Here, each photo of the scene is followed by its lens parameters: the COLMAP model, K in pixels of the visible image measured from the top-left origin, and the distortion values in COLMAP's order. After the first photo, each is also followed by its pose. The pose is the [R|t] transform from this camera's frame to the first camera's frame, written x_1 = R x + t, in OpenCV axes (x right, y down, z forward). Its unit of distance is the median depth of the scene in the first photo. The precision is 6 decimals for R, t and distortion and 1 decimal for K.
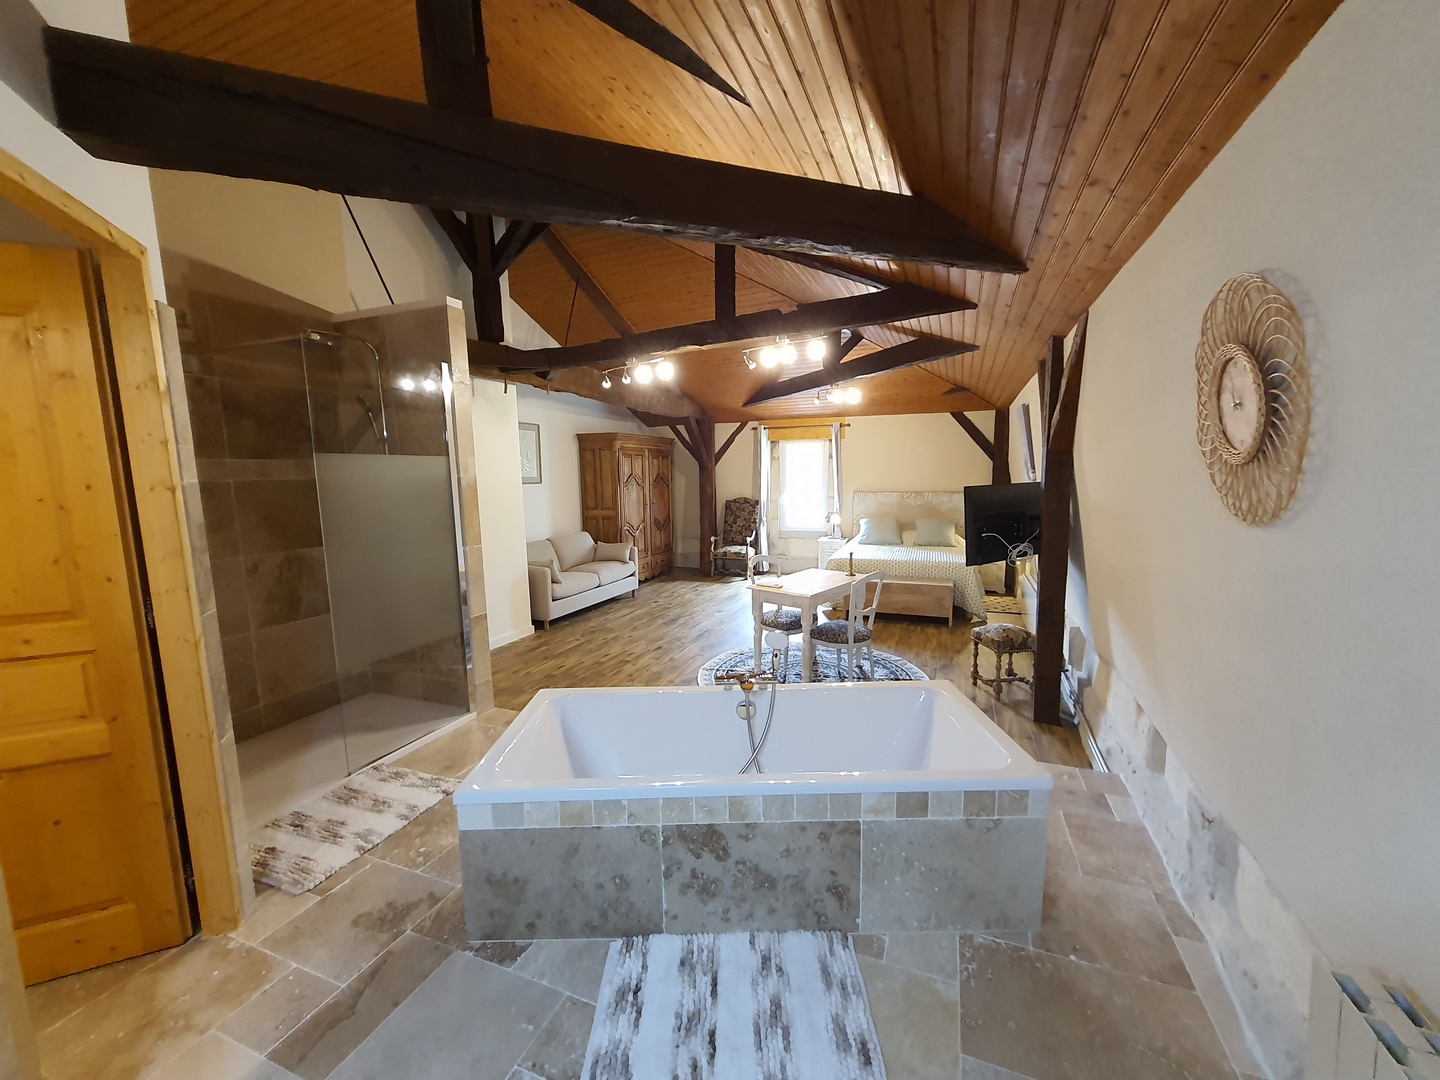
lens RADIAL K [[564.4, 0, 721.6], [0, 564.4, 545.2], [0, 0, 1]] dist [0.012157, -0.000022]
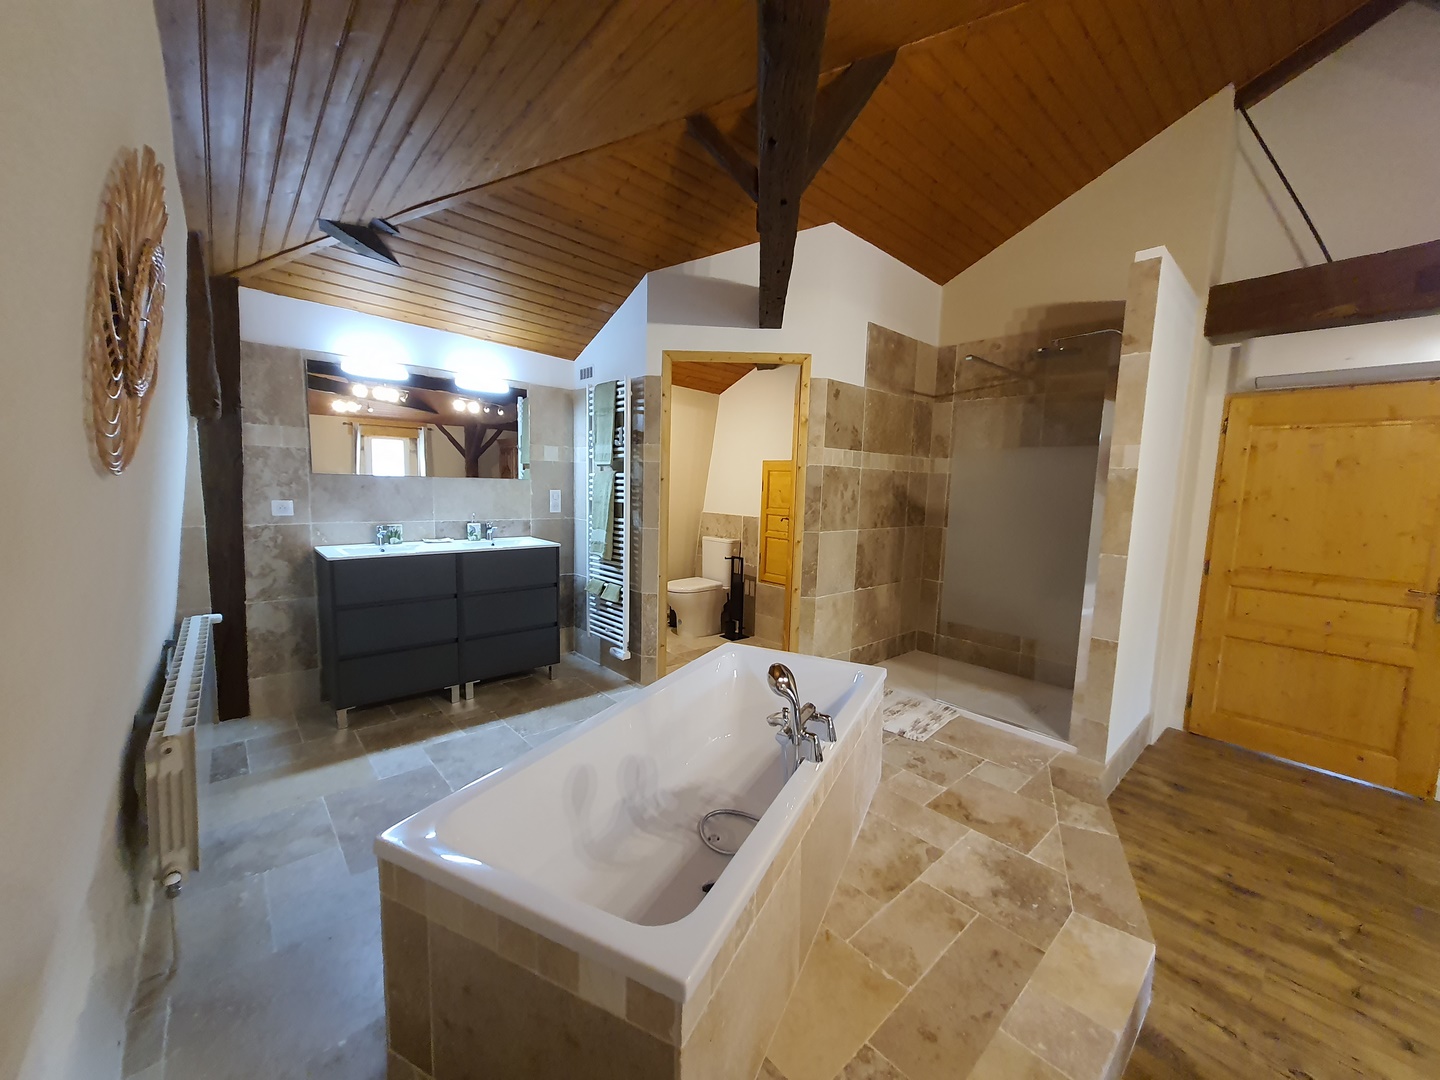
lens RADIAL K [[564.4, 0, 721.6], [0, 564.4, 545.2], [0, 0, 1]] dist [0.012157, -0.000022]
pose [[-0.448108, 0.101144, -0.888240, 0.596592], [-0.138092, 0.973823, 0.180555, -0.090838], [0.883250, 0.203567, -0.422410, 0.945555]]
